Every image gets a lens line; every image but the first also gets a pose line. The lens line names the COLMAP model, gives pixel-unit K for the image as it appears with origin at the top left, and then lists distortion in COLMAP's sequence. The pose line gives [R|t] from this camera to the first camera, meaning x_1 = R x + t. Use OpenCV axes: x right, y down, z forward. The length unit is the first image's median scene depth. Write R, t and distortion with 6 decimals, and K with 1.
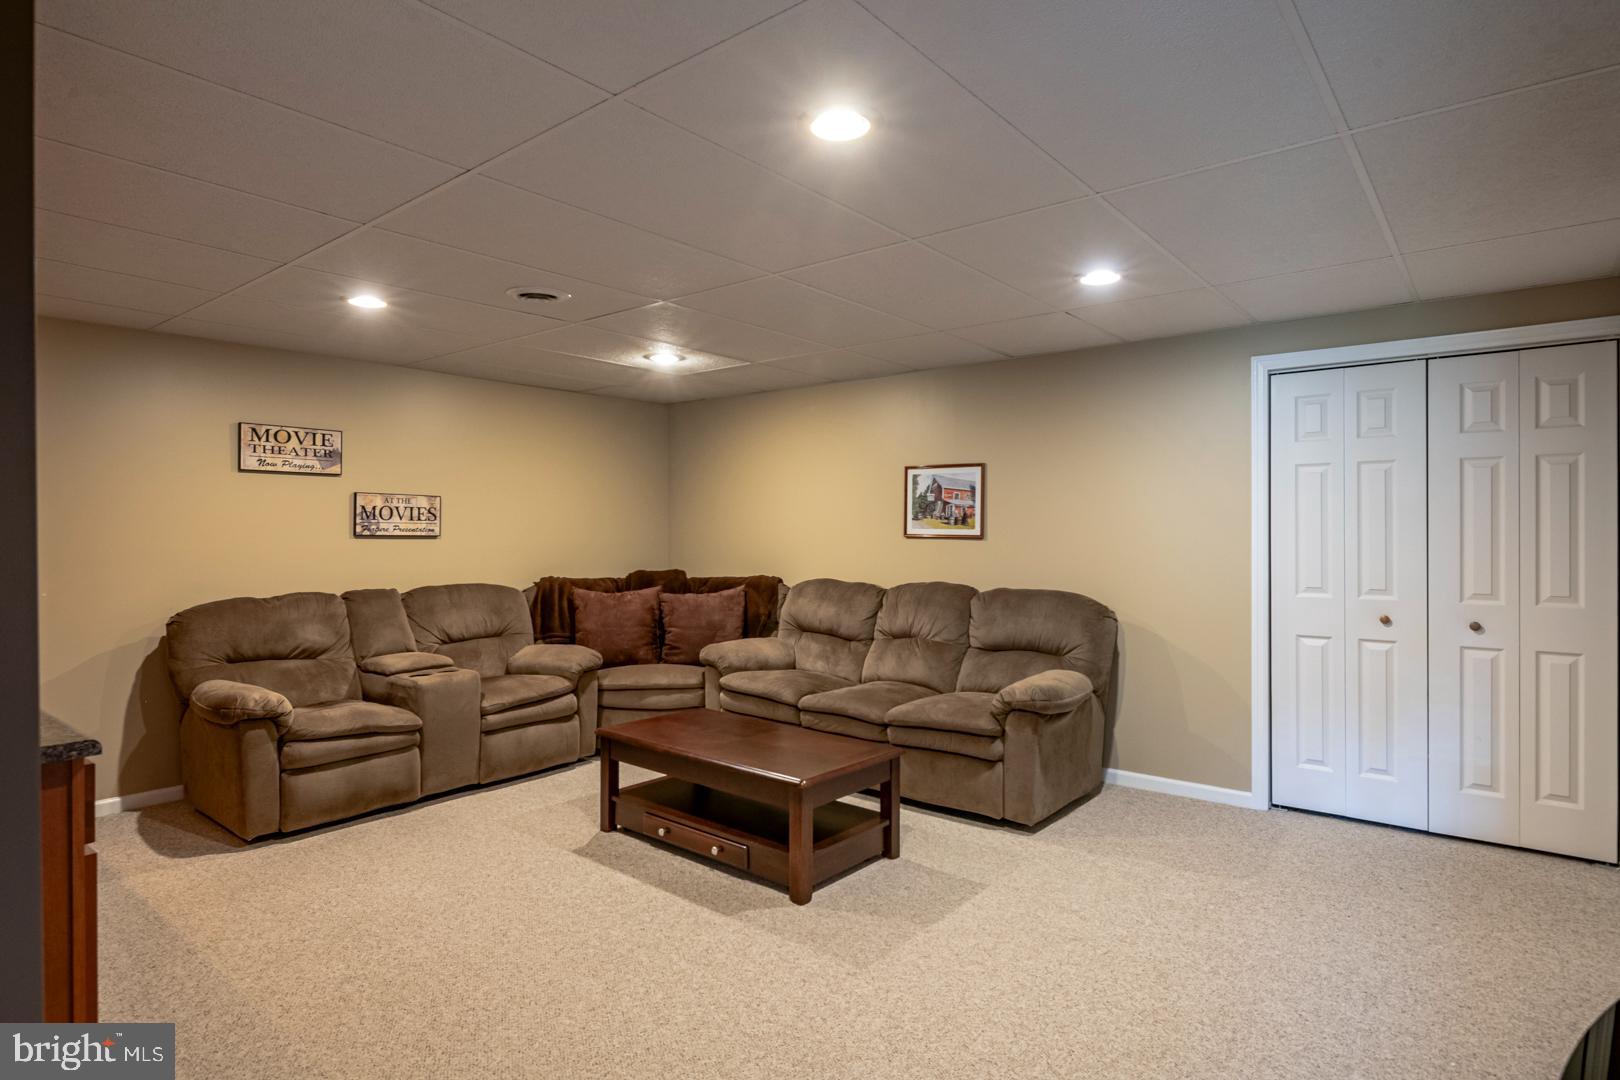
lens RADIAL K [[874.5, 0, 804.4], [0, 874.5, 529.7], [0, 0, 1]] dist [0.015260, -0.018143]
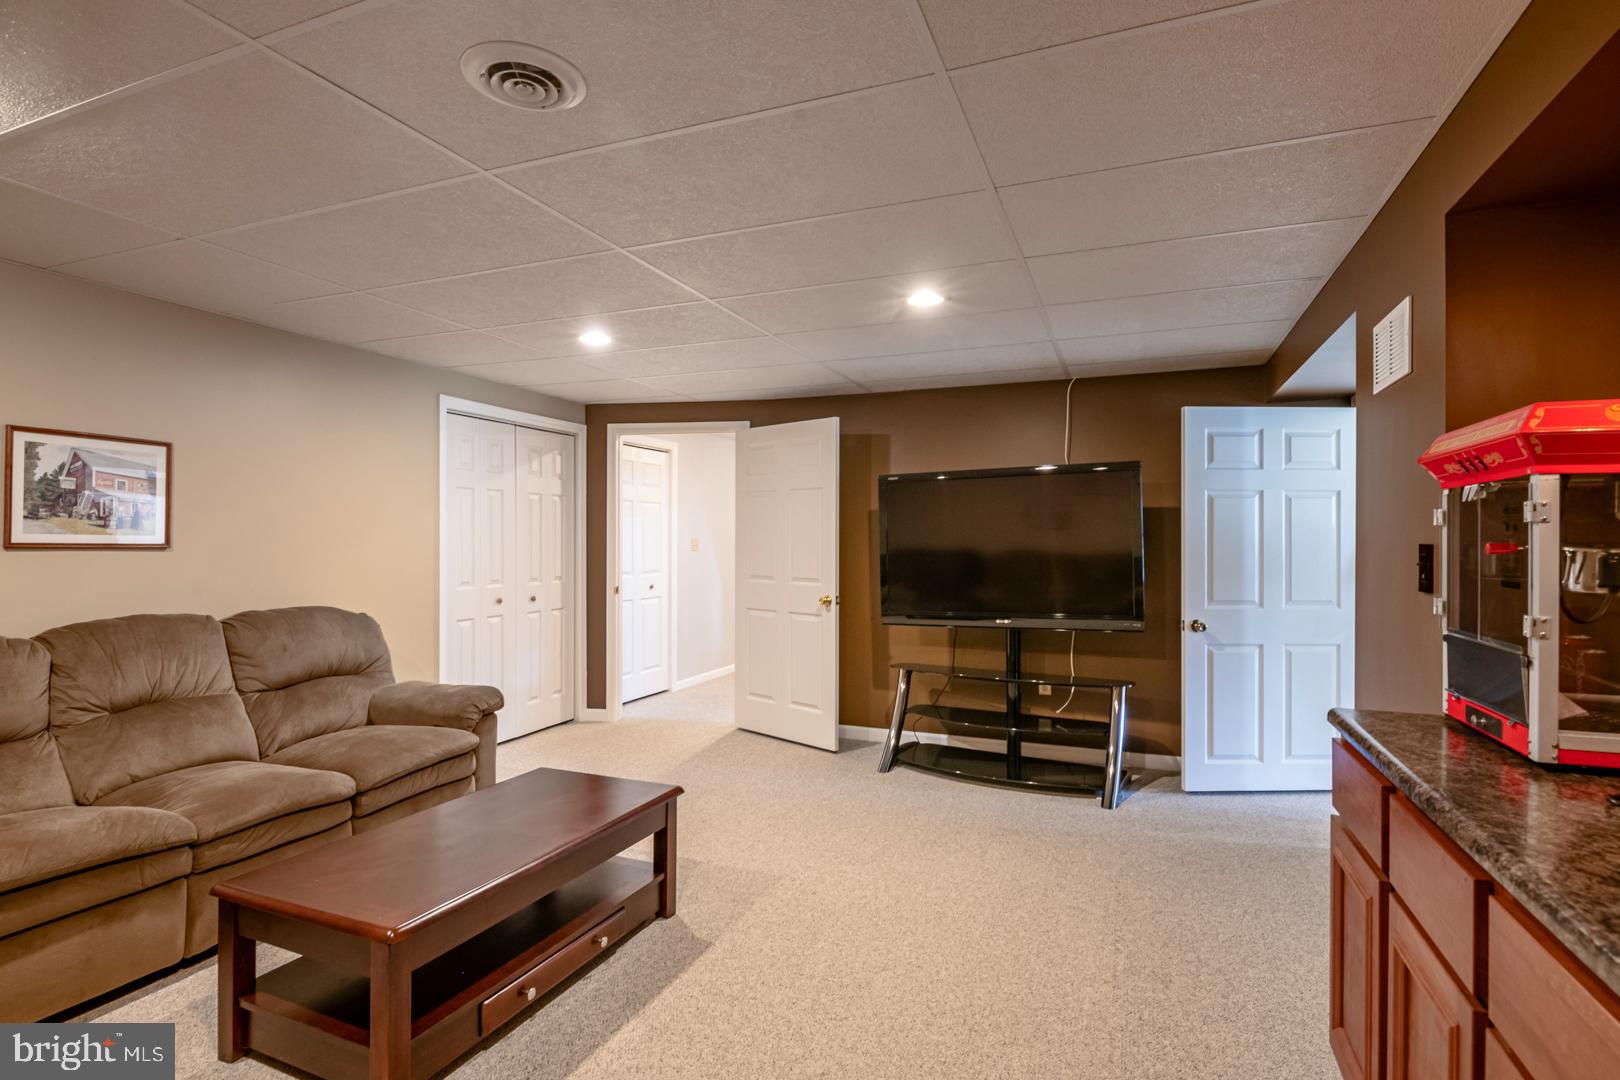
lens RADIAL K [[783.9, 0, 810.0], [0, 783.9, 540.0], [0, 0, 1]] dist [-0.001947, -0.000290]
pose [[-0.288699, -0.001105, 0.957419, -0.586690], [-0.004528, 0.999990, -0.000211, 0.000885], [-0.957409, -0.004396, -0.288702, 0.720813]]
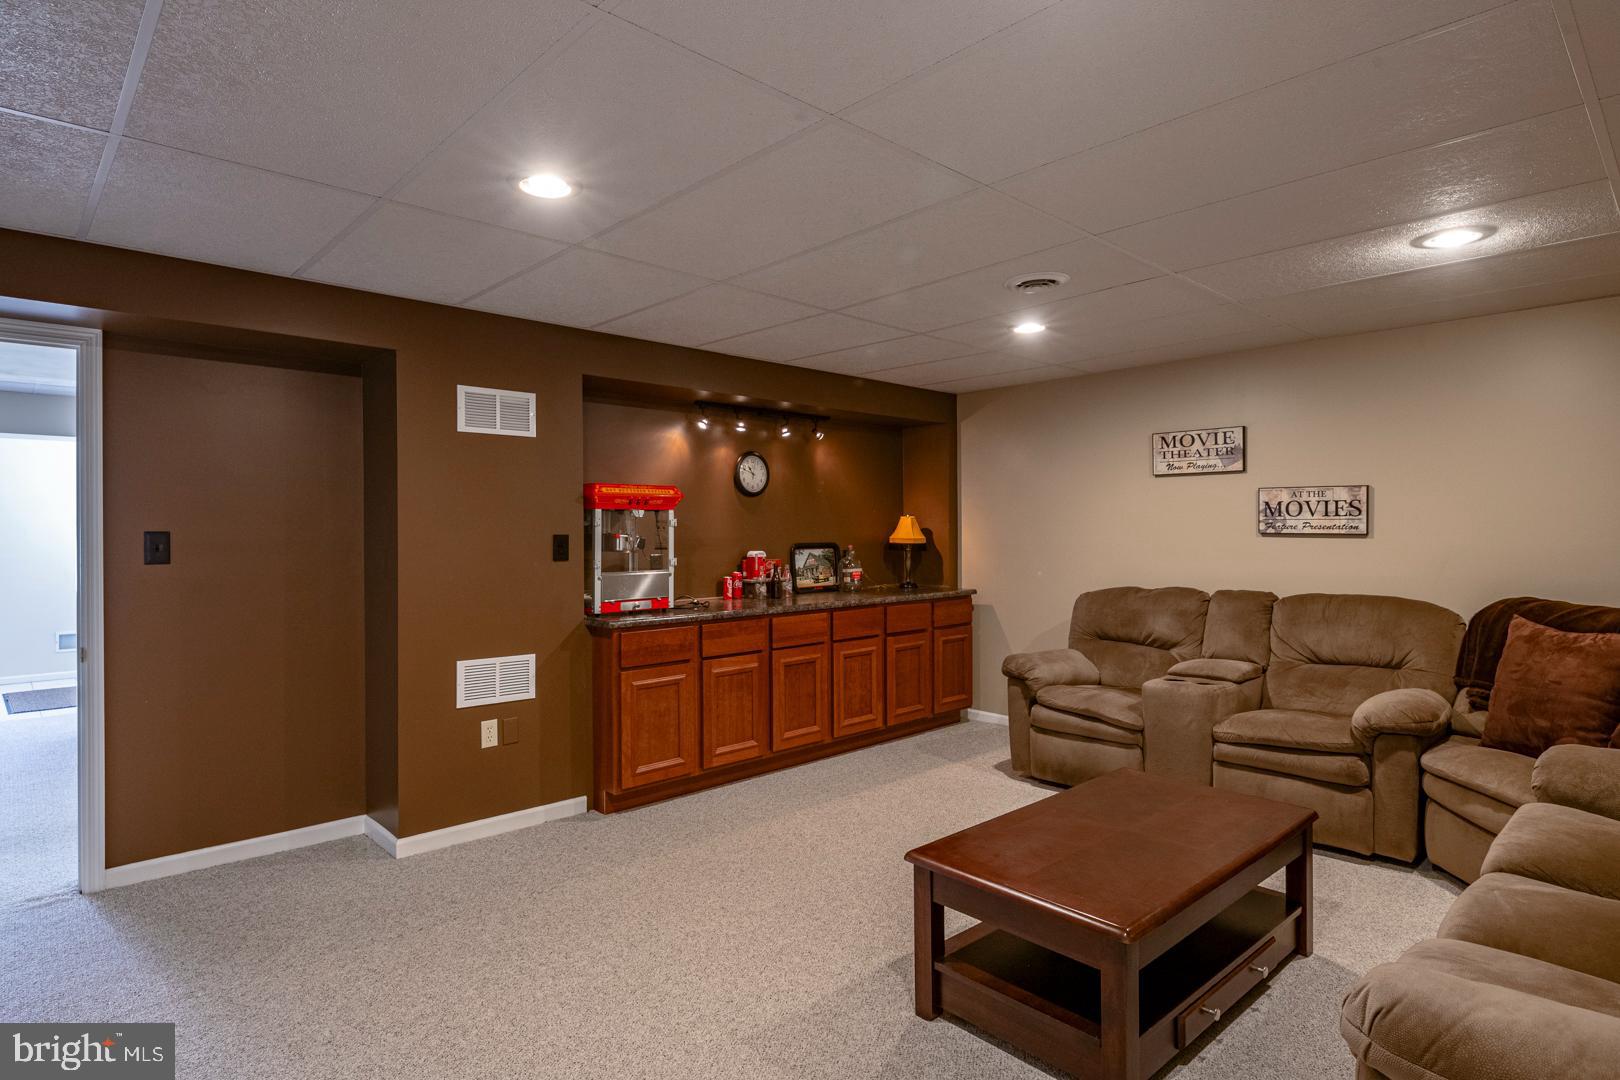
lens RADIAL K [[874.5, 0, 804.4], [0, 874.5, 529.7], [0, 0, 1]] dist [0.015260, -0.018143]
pose [[-0.141967, -0.001198, -0.989871, 0.502290], [0.004339, 0.999989, -0.001832, 0.002118], [0.989862, -0.004555, -0.141960, 0.656418]]
